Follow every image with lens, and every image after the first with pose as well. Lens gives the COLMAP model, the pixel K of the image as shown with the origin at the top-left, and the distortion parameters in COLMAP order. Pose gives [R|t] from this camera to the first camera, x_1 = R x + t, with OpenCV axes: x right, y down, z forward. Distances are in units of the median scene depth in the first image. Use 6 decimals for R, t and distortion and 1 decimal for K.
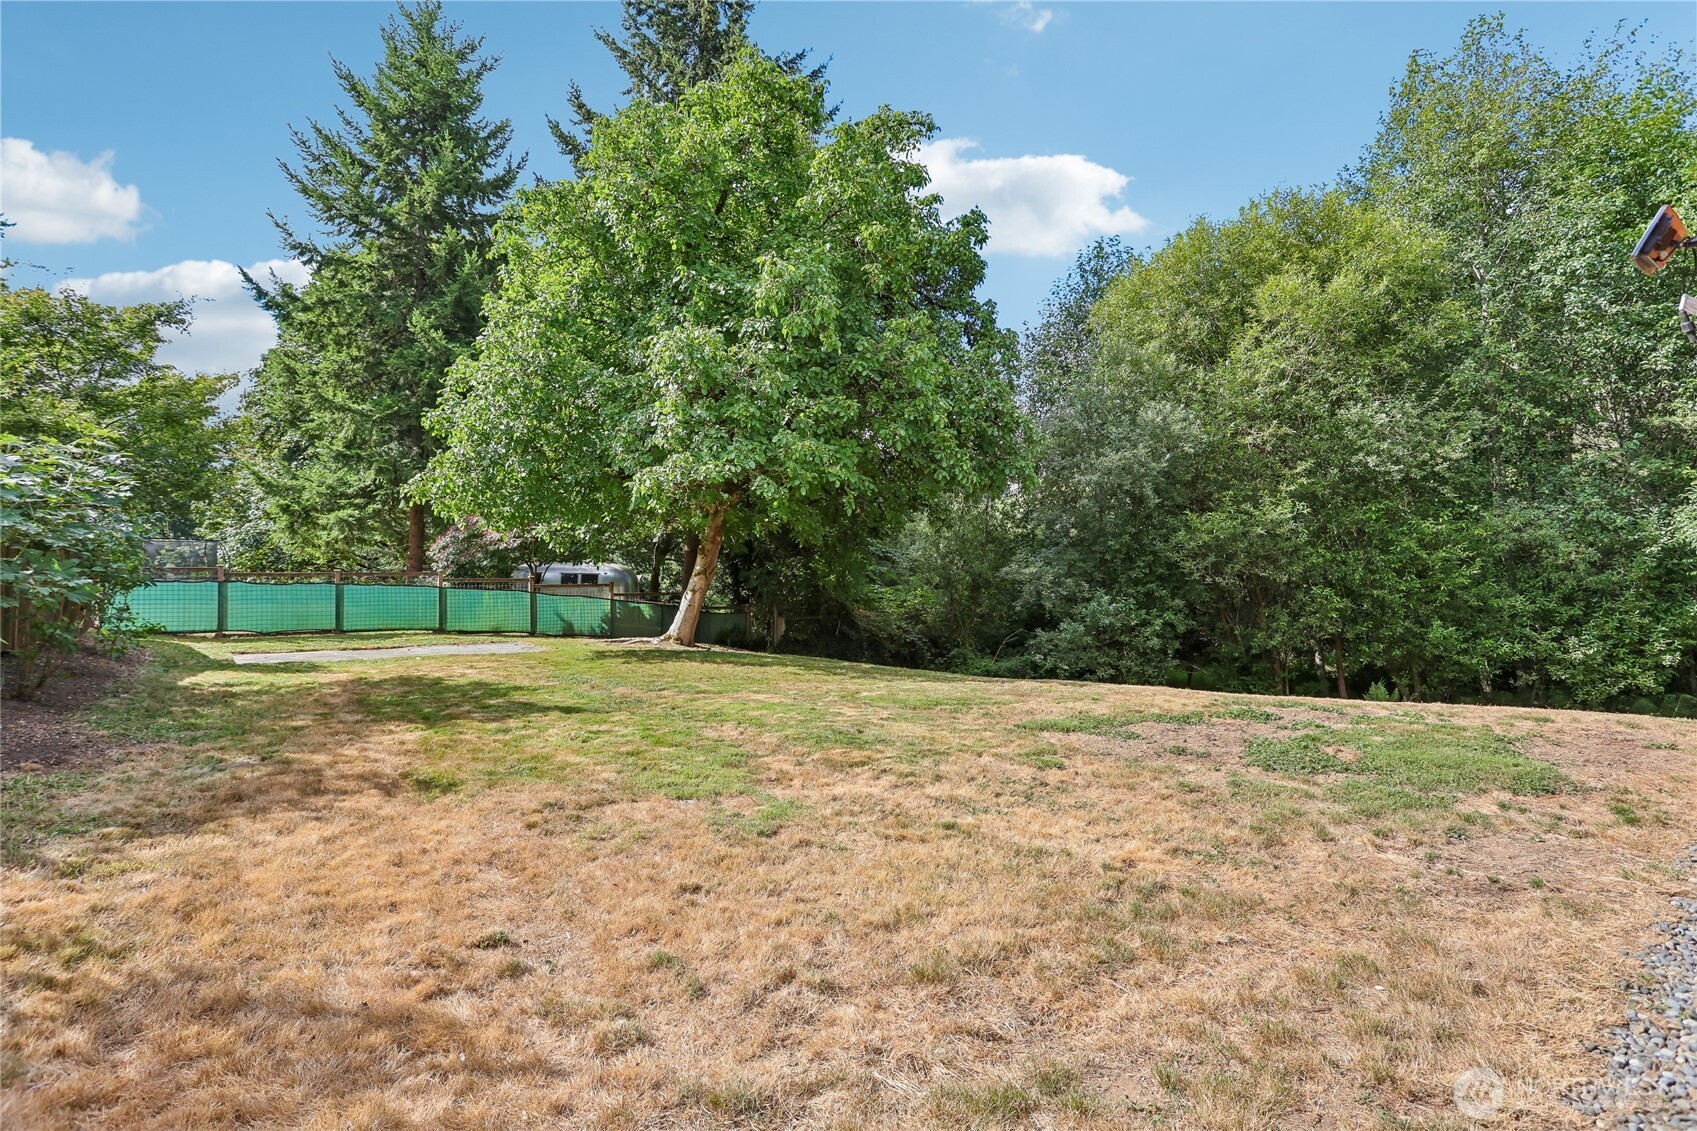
lens RADIAL K [[811.2, 0, 851.0], [0, 811.2, 585.1], [0, 0, 1]] dist [-0.073003, 0.029476]
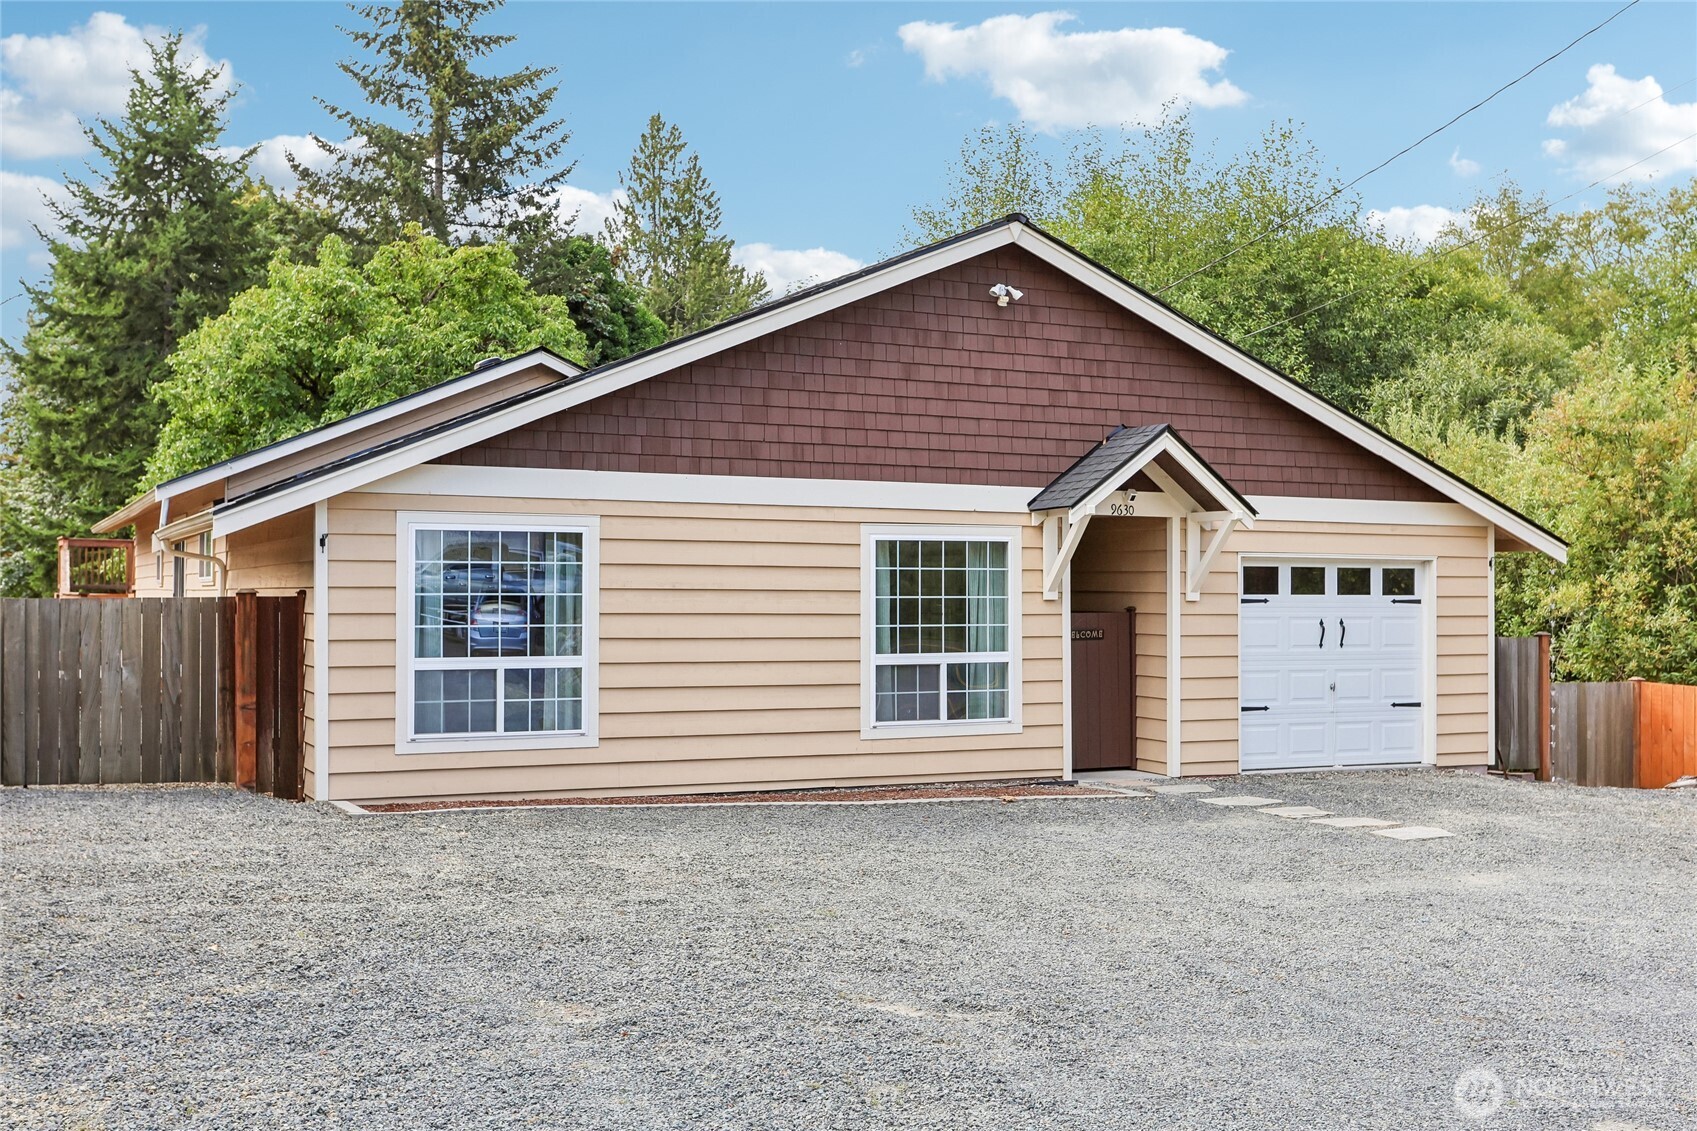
lens RADIAL K [[1719.5, 0, 849.4], [0, 1719.5, 607.8], [0, 0, 1]] dist [0.147060, -0.177712]
pose [[0.973702, 0.002859, -0.227810, 1.141070], [-0.004478, 0.999968, -0.006588, -0.027863], [0.227783, 0.007435, 0.973683, -1.369703]]
